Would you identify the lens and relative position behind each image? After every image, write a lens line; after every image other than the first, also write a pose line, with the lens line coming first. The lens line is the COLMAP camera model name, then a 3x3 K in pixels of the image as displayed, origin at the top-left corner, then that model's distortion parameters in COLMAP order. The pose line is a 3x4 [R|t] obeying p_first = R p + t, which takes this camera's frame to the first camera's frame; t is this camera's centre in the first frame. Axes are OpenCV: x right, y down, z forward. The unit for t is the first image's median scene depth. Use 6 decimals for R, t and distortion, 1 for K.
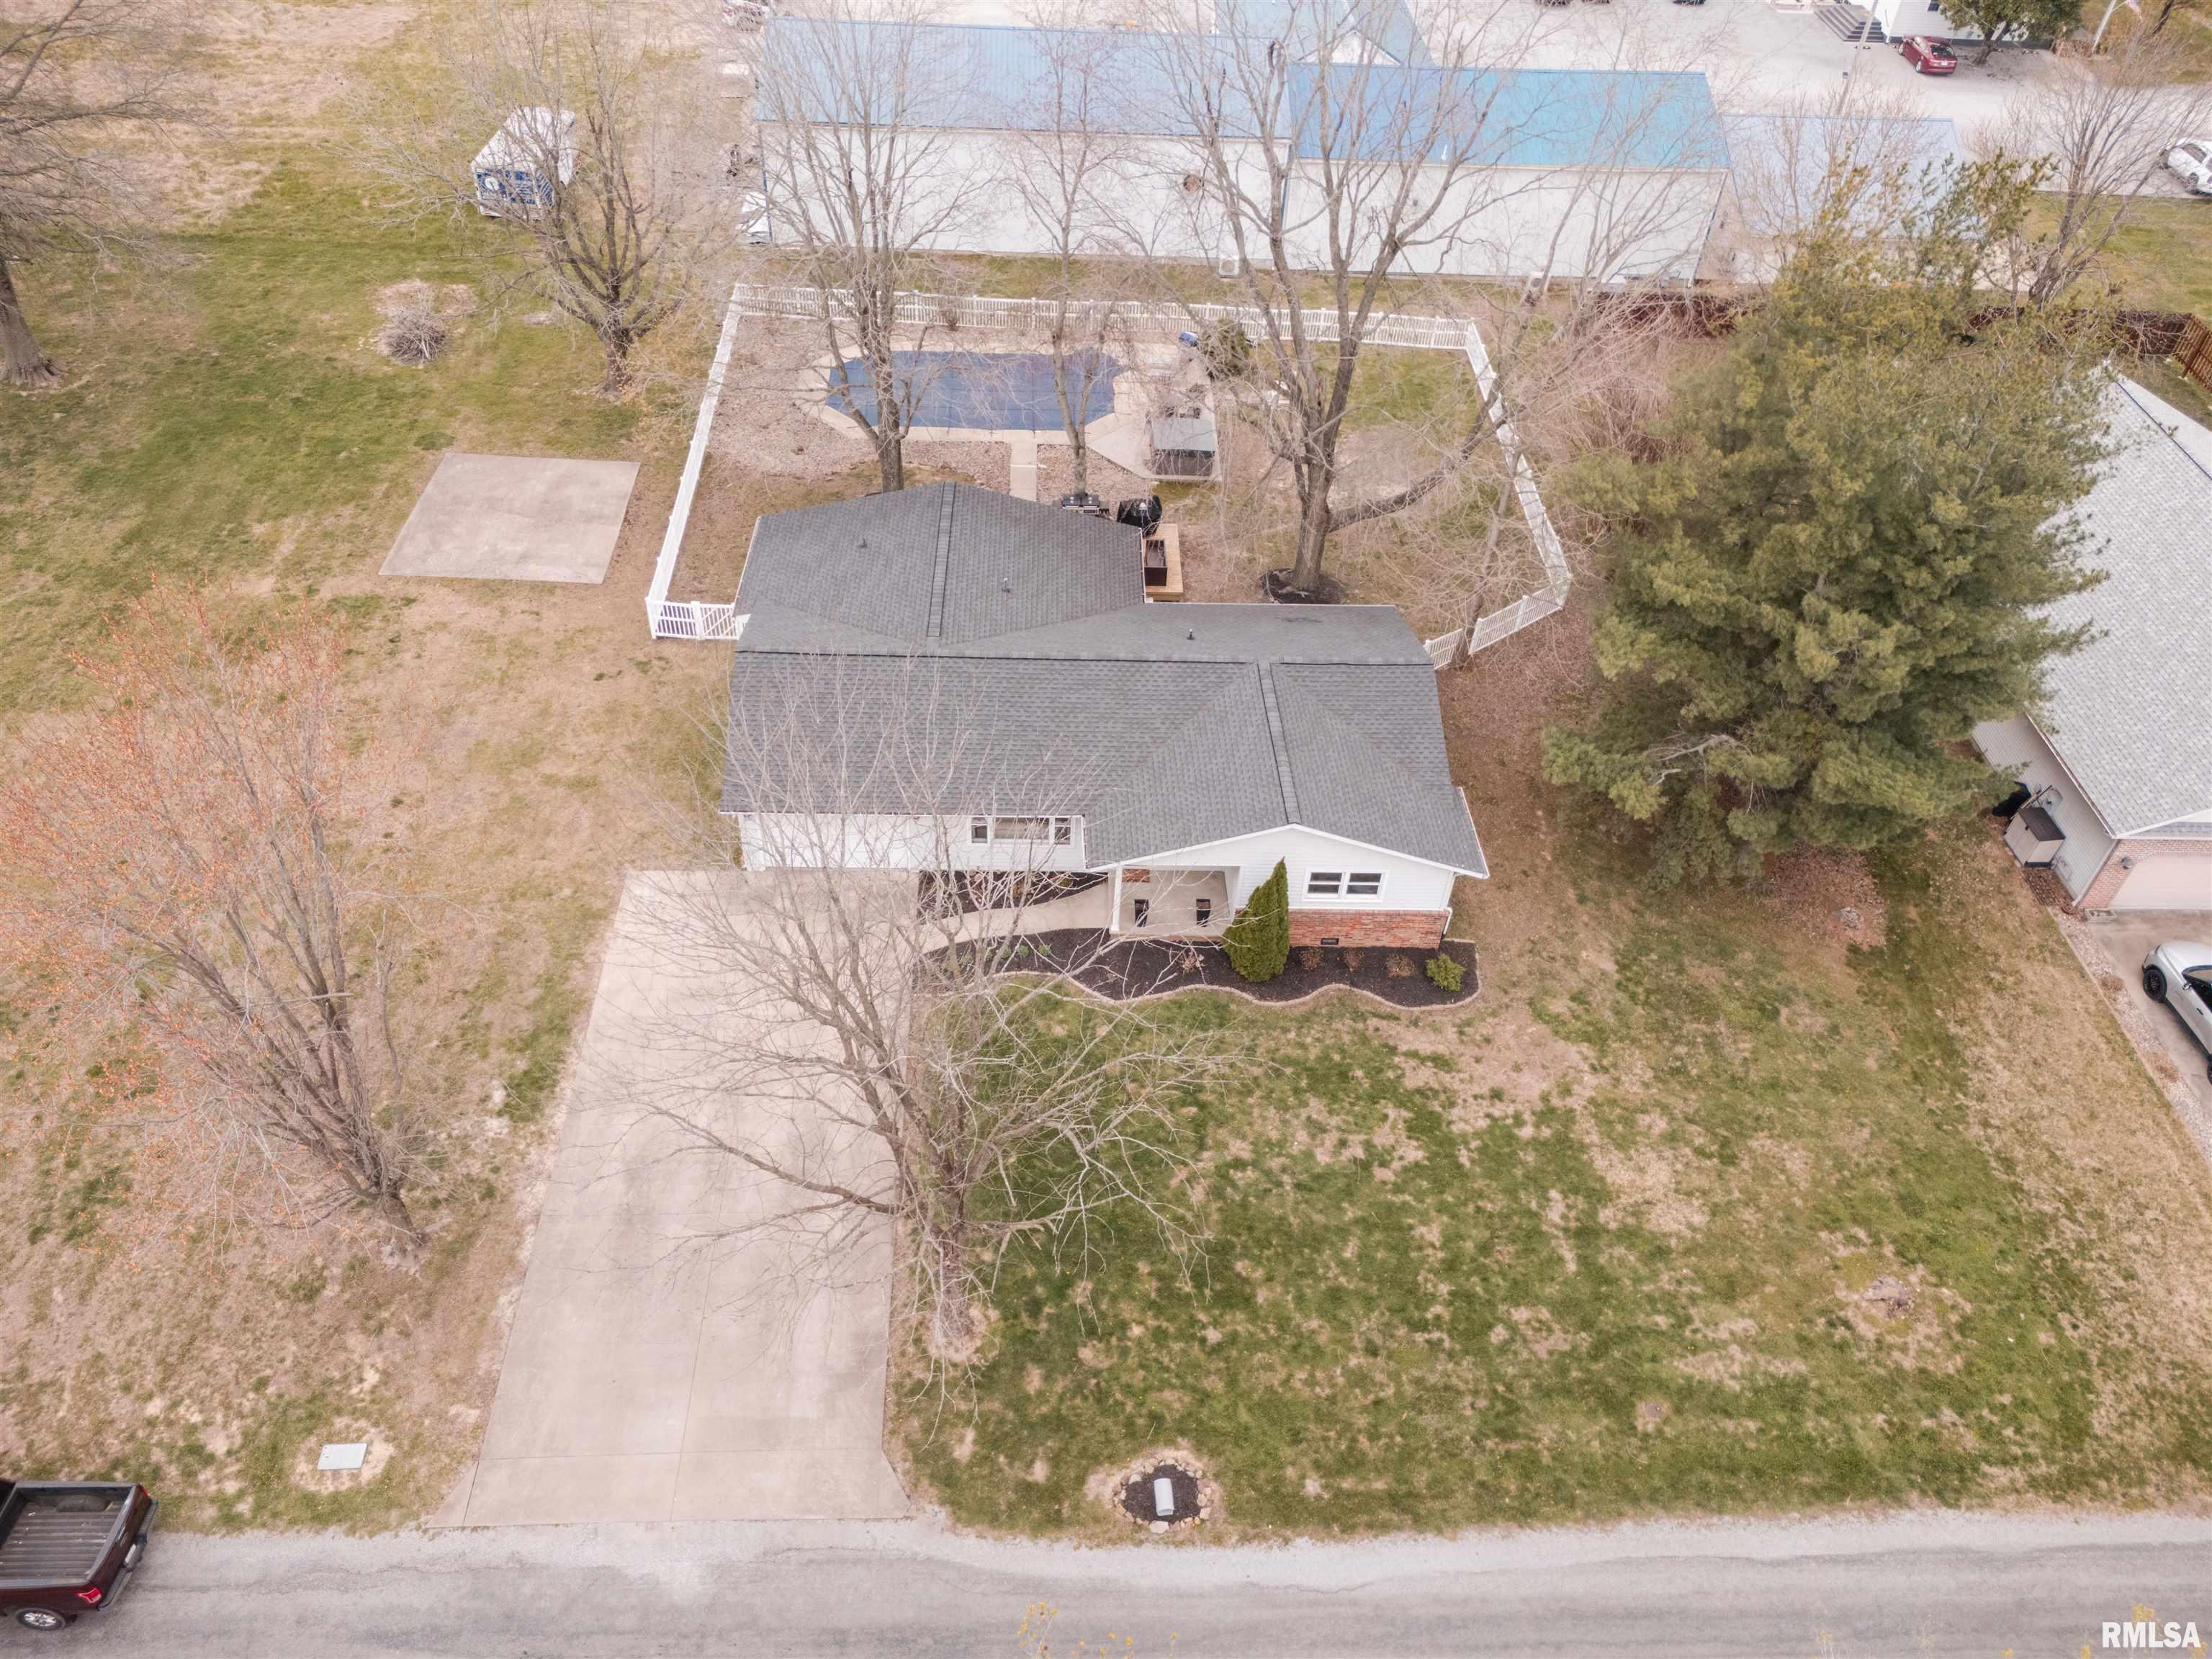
lens RADIAL K [[1614.3, 0, 1106.0], [0, 1614.3, 829.5], [0, 0, 1]] dist [0.067854, -0.056983]
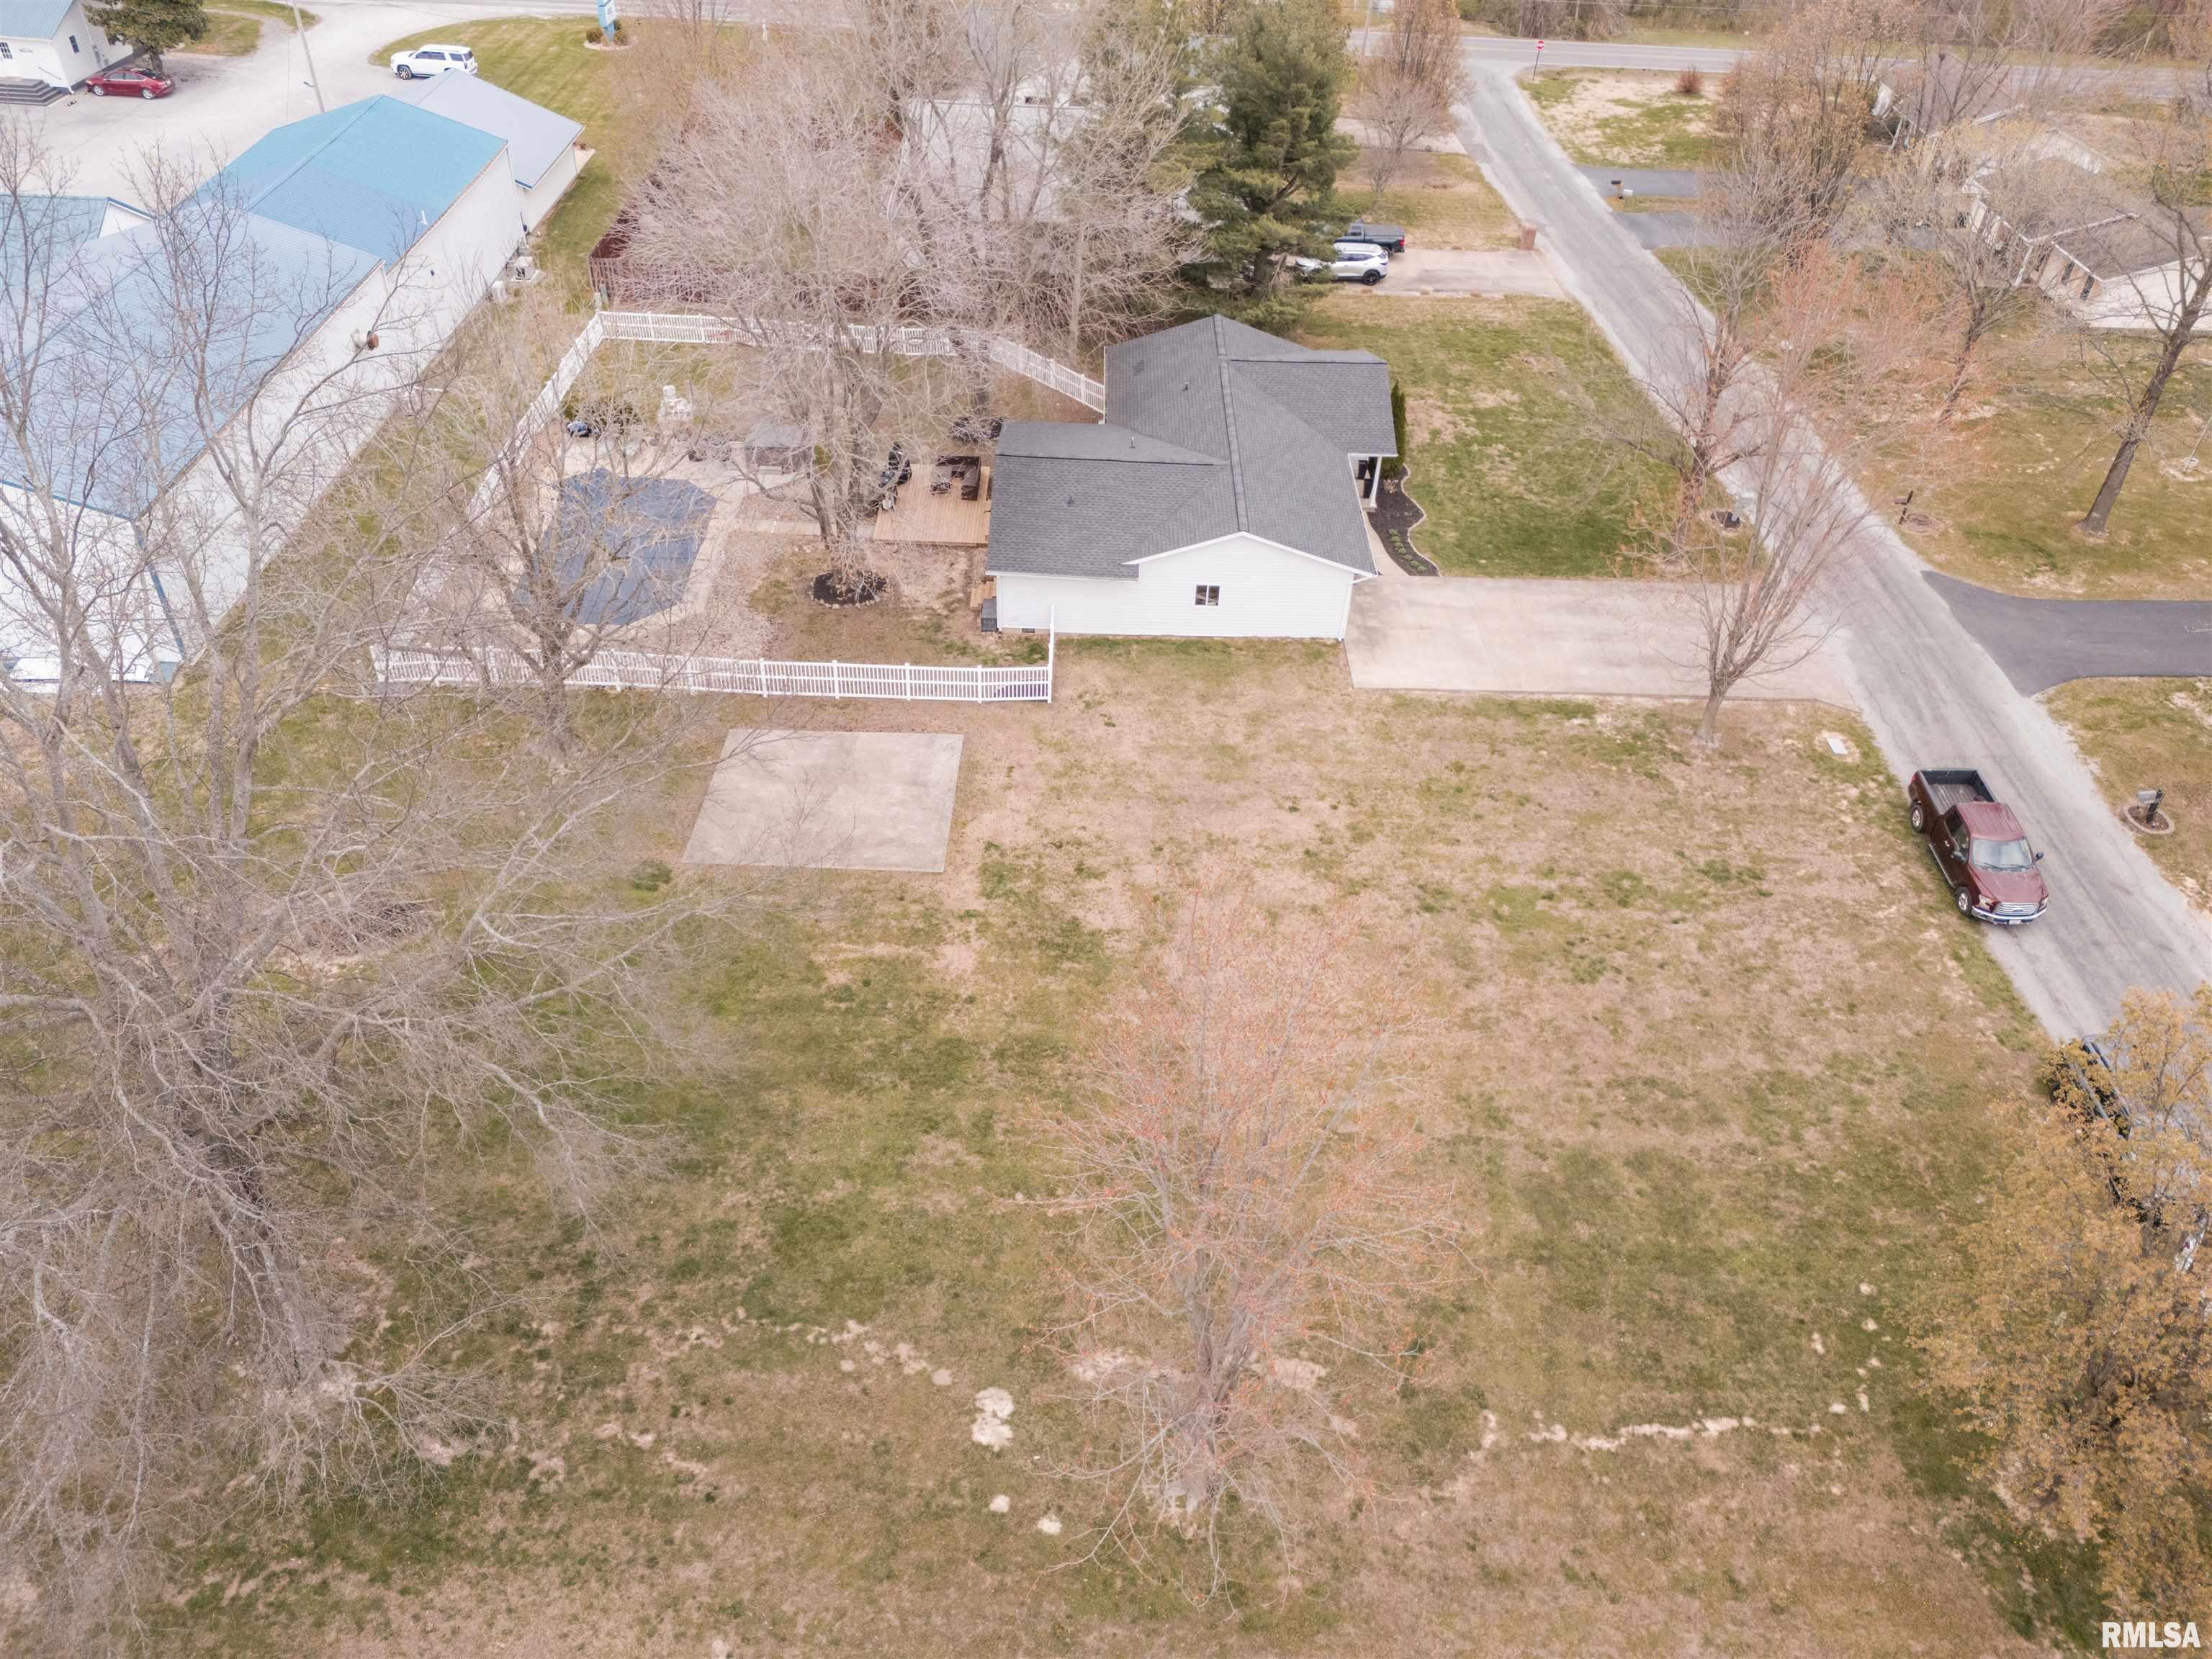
lens RADIAL K [[1614.3, 0, 1106.0], [0, 1614.3, 829.5], [0, 0, 1]] dist [0.067854, -0.056983]
pose [[0.027383, -0.661743, 0.749230, -1.564746], [0.655669, 0.577647, 0.486233, -0.778115], [-0.754552, 0.477932, 0.449702, 0.722870]]
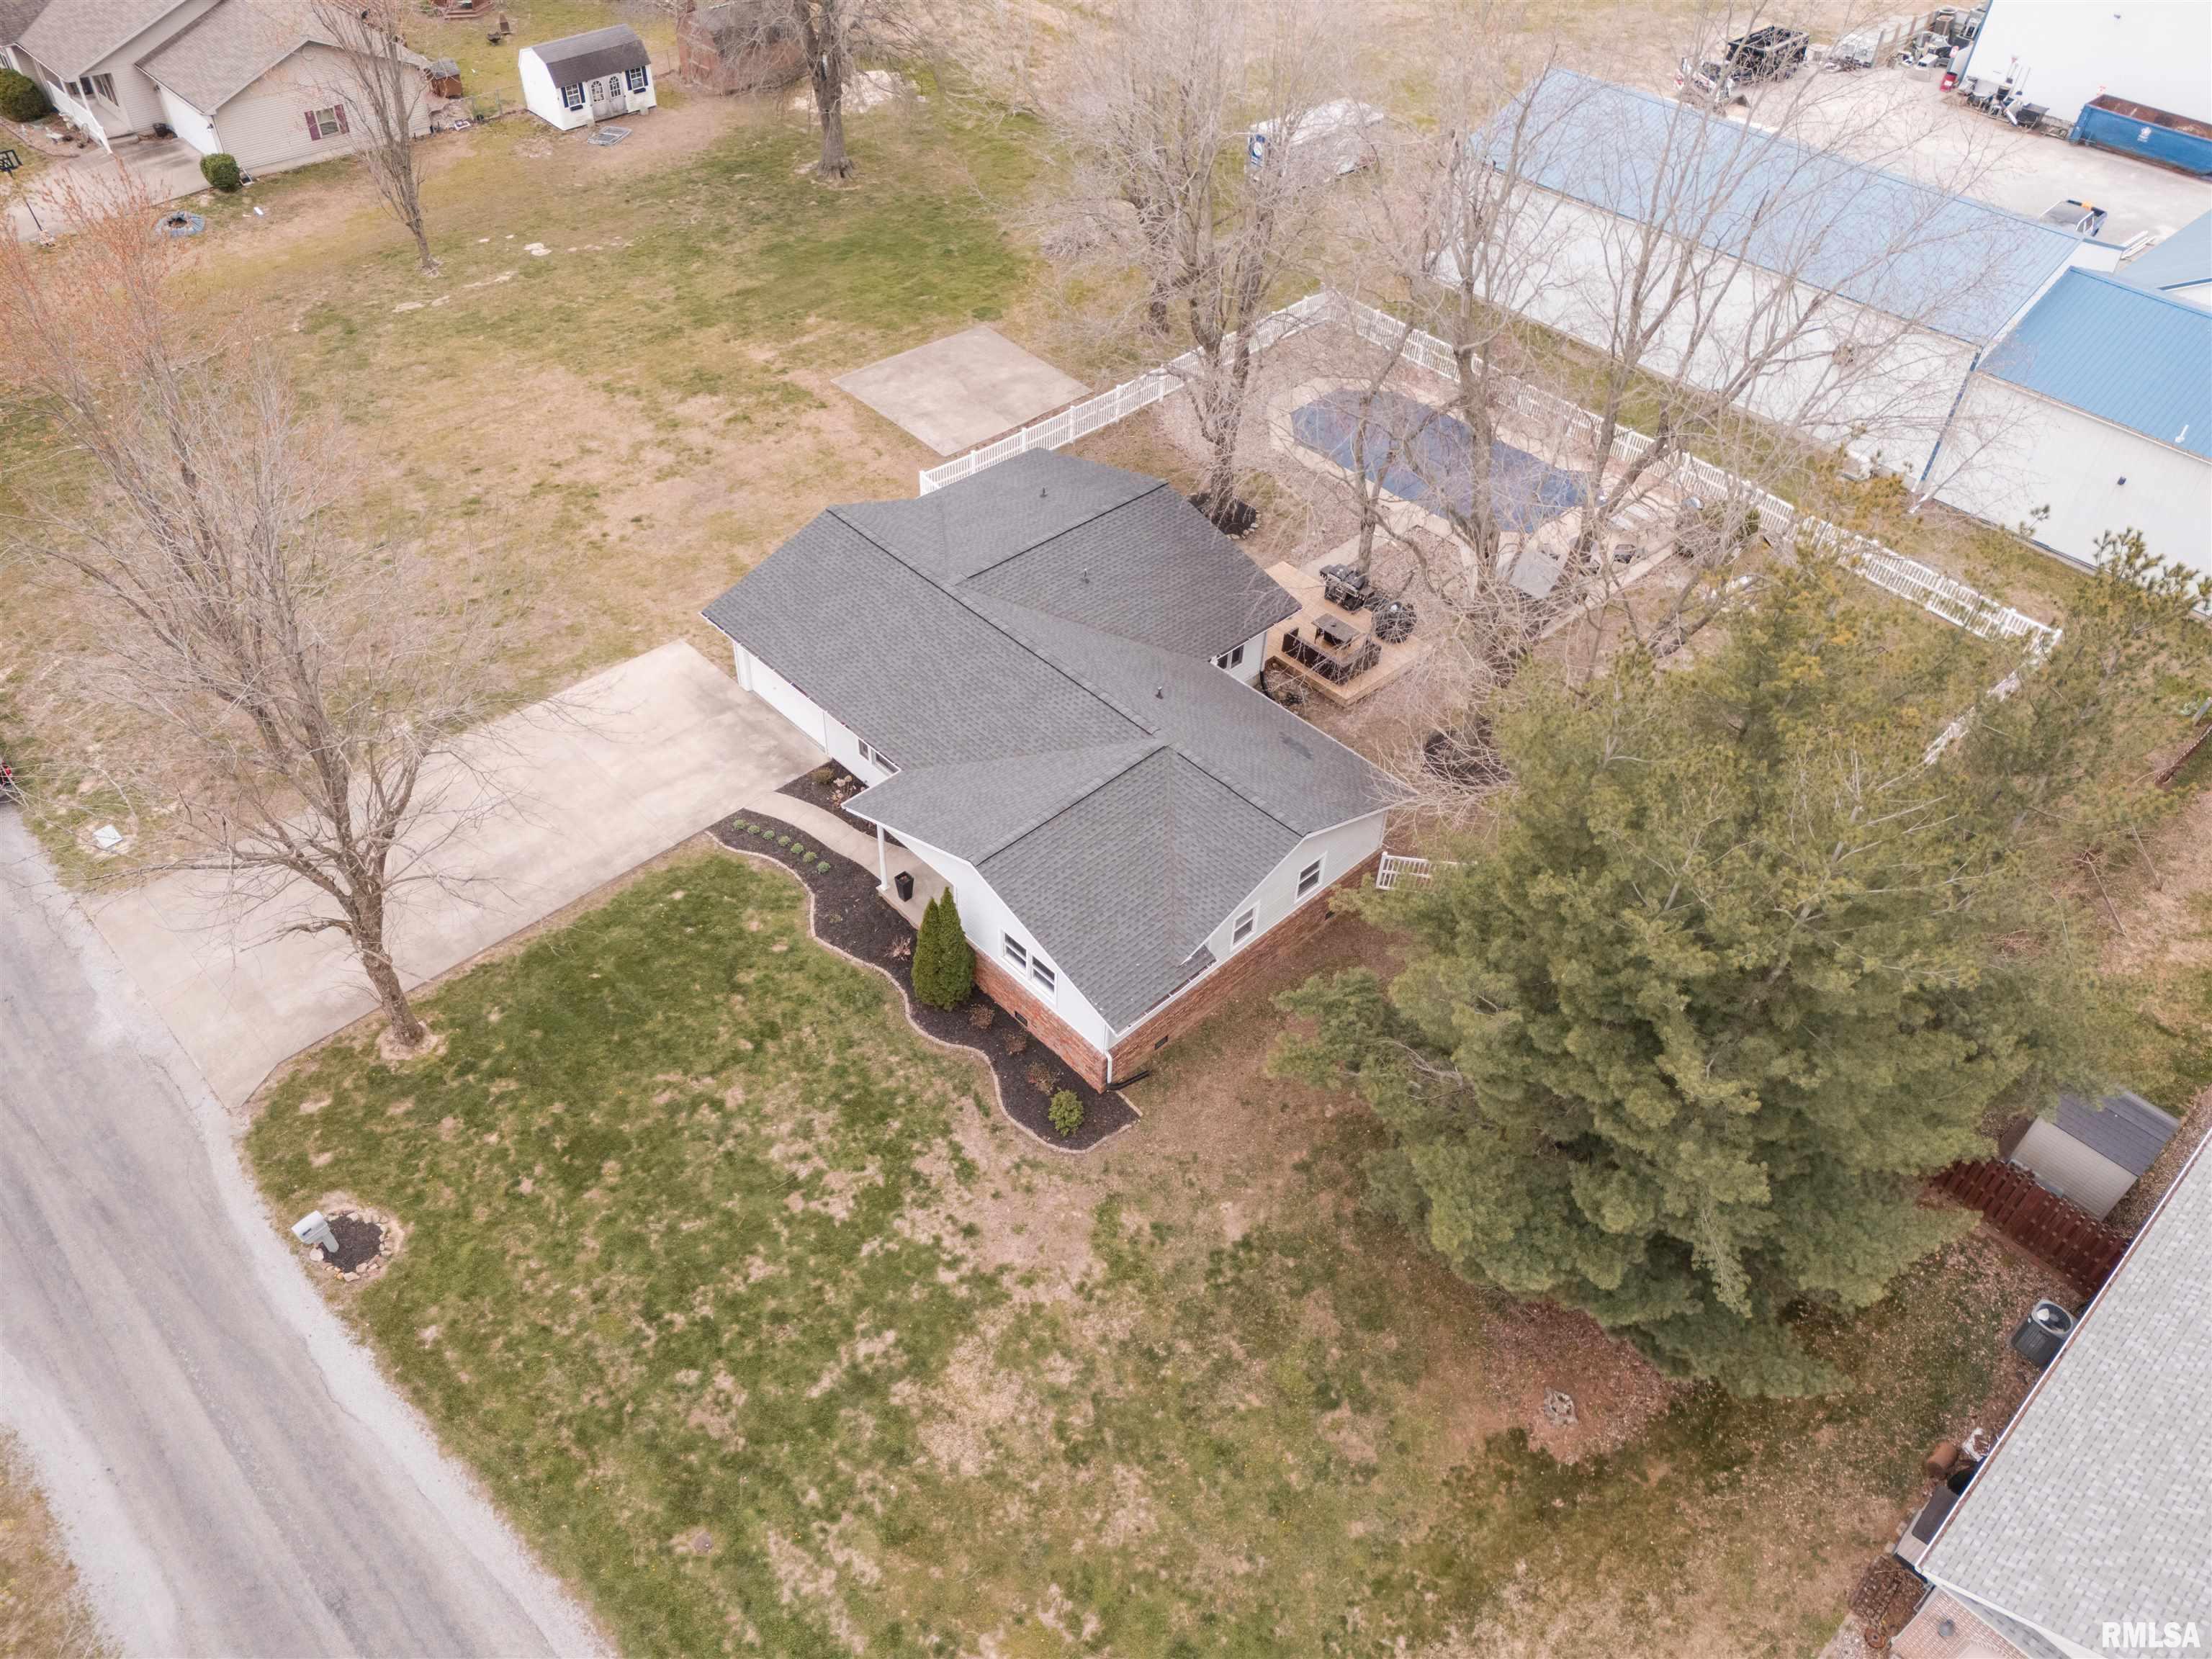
lens RADIAL K [[1614.3, 0, 1106.0], [0, 1614.3, 829.5], [0, 0, 1]] dist [0.067854, -0.056983]
pose [[0.673910, 0.494340, -0.549066, 0.717457], [-0.513261, 0.847810, 0.133343, -0.197334], [0.531420, 0.191953, 0.825074, 0.265977]]
